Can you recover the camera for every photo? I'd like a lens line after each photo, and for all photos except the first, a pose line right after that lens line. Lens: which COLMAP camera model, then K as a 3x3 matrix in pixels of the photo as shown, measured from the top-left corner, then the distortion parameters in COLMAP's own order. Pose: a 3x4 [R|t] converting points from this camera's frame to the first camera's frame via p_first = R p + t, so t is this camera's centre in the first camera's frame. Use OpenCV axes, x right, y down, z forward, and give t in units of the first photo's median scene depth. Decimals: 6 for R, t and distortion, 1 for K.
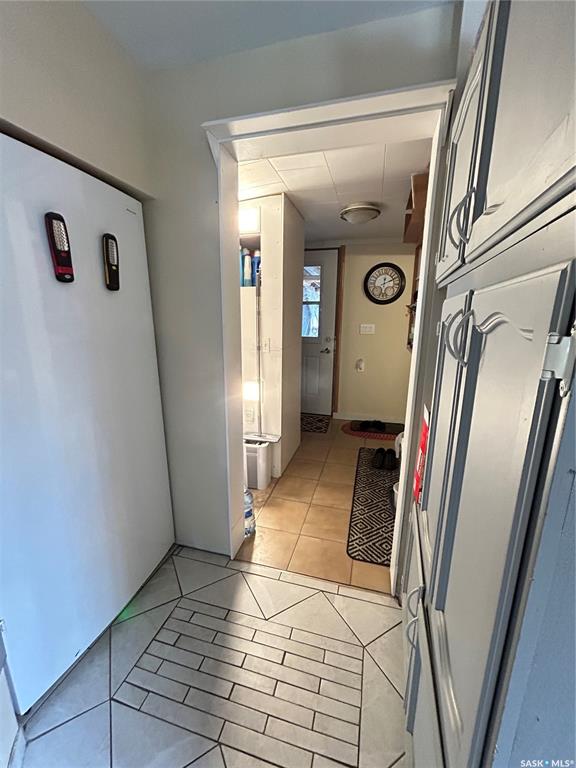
lens RADIAL K [[311.6, 0, 288.1], [0, 311.6, 385.7], [0, 0, 1]] dist [-0.002833, 0.001636]
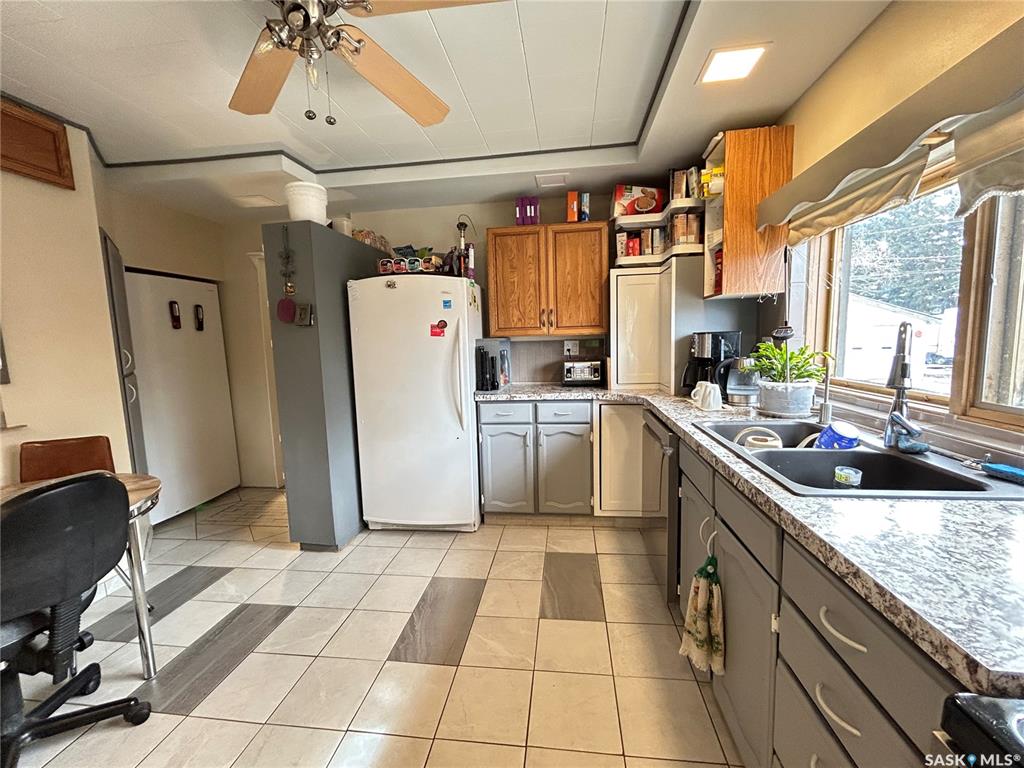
lens RADIAL K [[415.5, 0, 513.9], [0, 415.5, 382.9], [0, 0, 1]] dist [-0.002833, 0.001636]
pose [[0.987563, -0.057372, 0.146382, 0.434021], [0.074135, 0.990967, -0.111754, 0.201013], [-0.138648, 0.121216, 0.982895, -0.791902]]
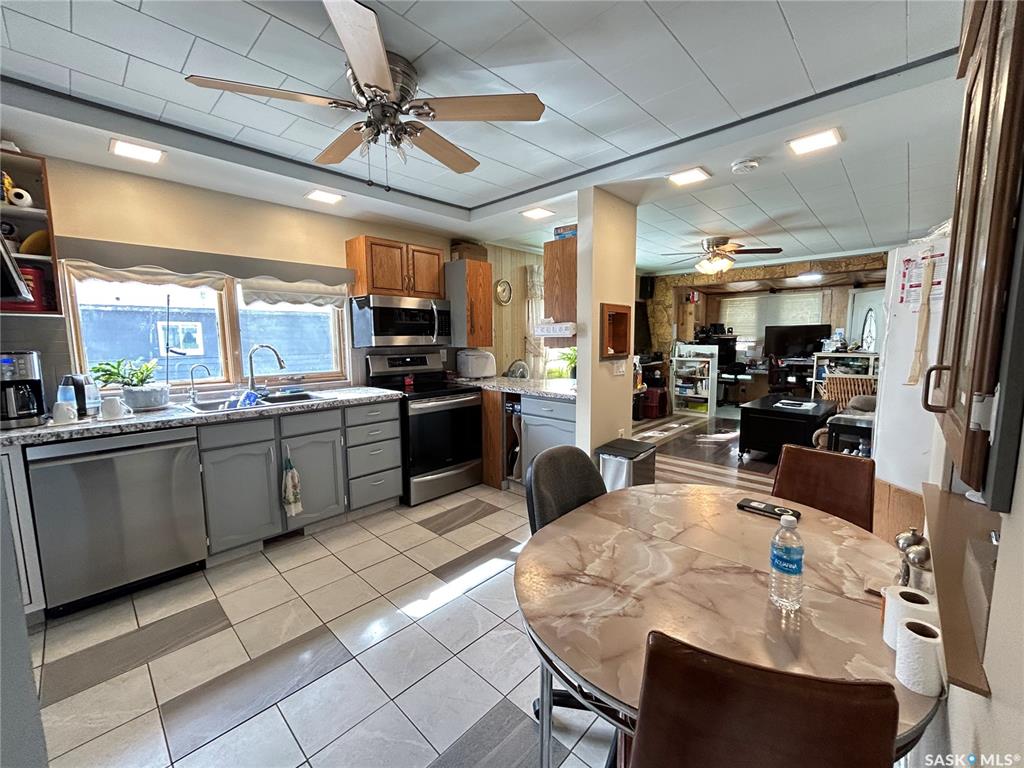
lens RADIAL K [[415.5, 0, 514.5], [0, 415.5, 384.0], [0, 0, 1]] dist [-0.002833, 0.001636]
pose [[-0.890349, -0.056957, 0.451703, -0.131827], [0.097249, 0.945453, 0.310905, -0.031844], [-0.444772, 0.320741, -0.836243, 0.115379]]
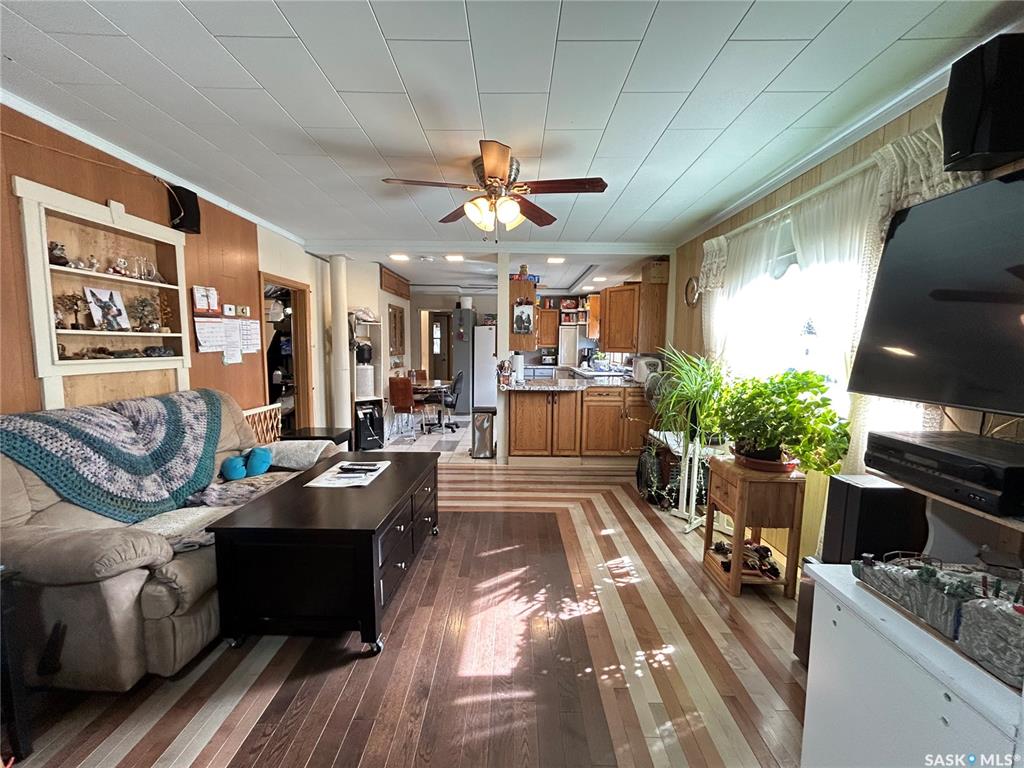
lens RADIAL K [[415.5, 0, 508.6], [0, 415.5, 383.3], [0, 0, 1]] dist [-0.002833, 0.001636]
pose [[0.965174, -0.027939, 0.260114, -0.271890], [0.061105, 0.990854, -0.120307, 0.561887], [-0.254374, 0.132011, 0.958054, -2.485274]]
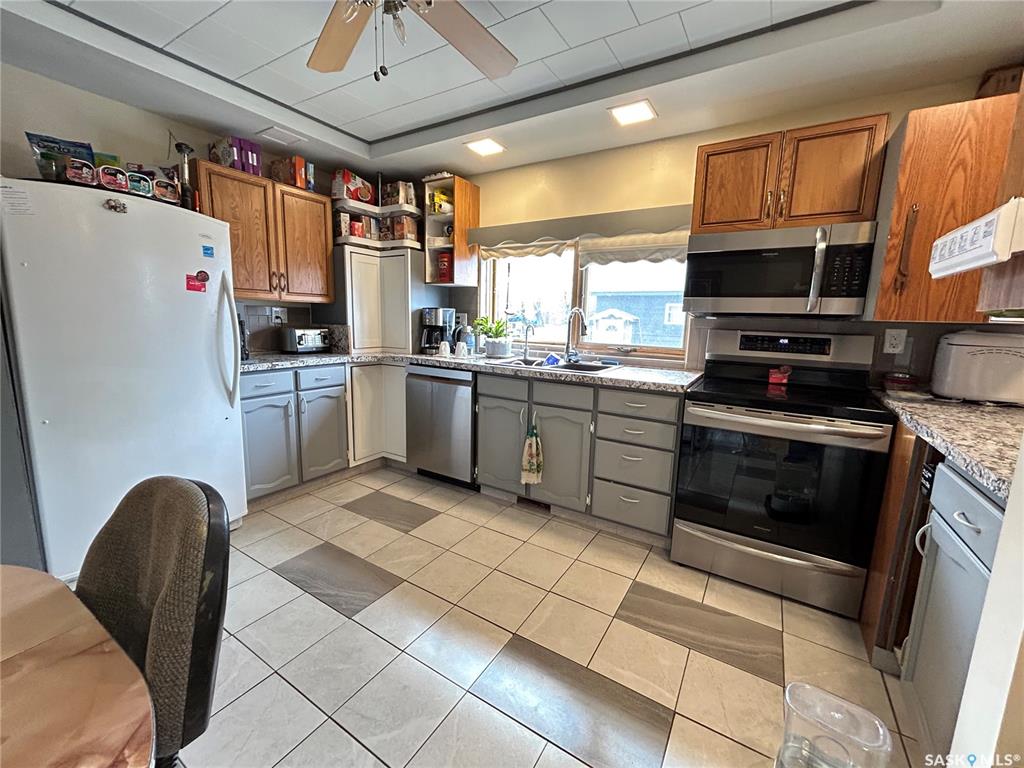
lens RADIAL K [[415.5, 0, 514.6], [0, 415.5, 382.9], [0, 0, 1]] dist [-0.002833, 0.001636]
pose [[0.270044, -0.153277, 0.950570, -0.113271], [0.190054, 0.976310, 0.103436, 0.169609], [-0.943905, 0.152728, 0.292777, -0.590426]]
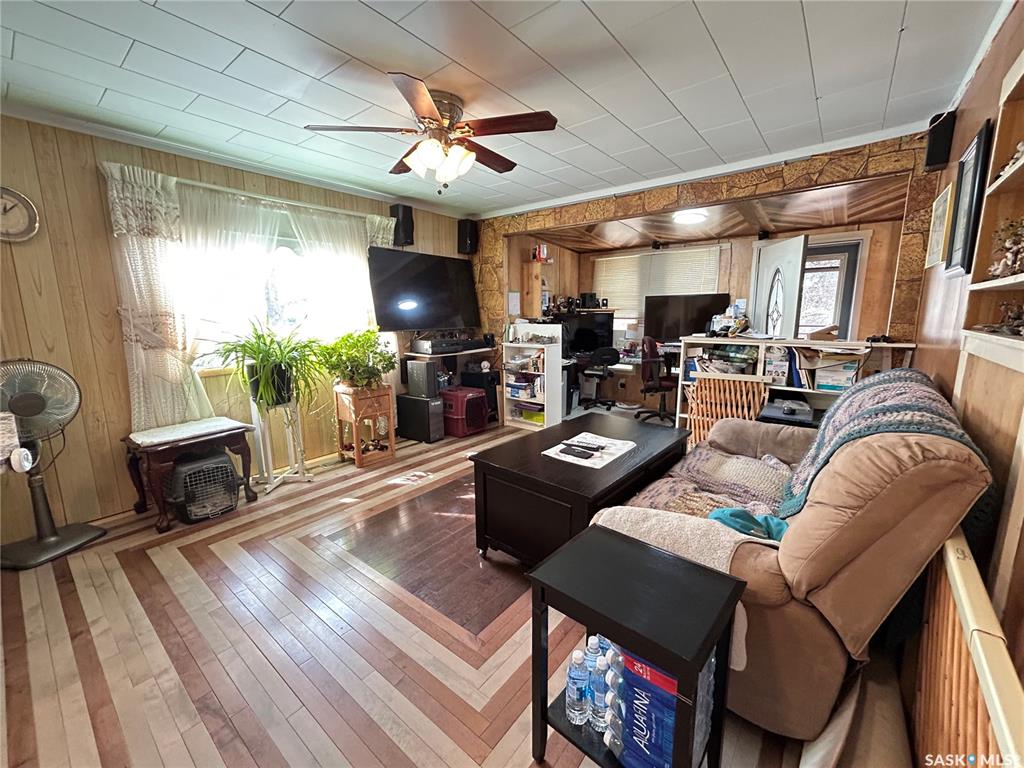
lens RADIAL K [[415.5, 0, 513.6], [0, 415.5, 383.7], [0, 0, 1]] dist [-0.002833, 0.001636]
pose [[-0.924146, -0.069882, 0.375594, -0.510171], [0.080750, 0.925186, 0.370823, 0.213378], [-0.373409, 0.373024, -0.849364, -0.938485]]
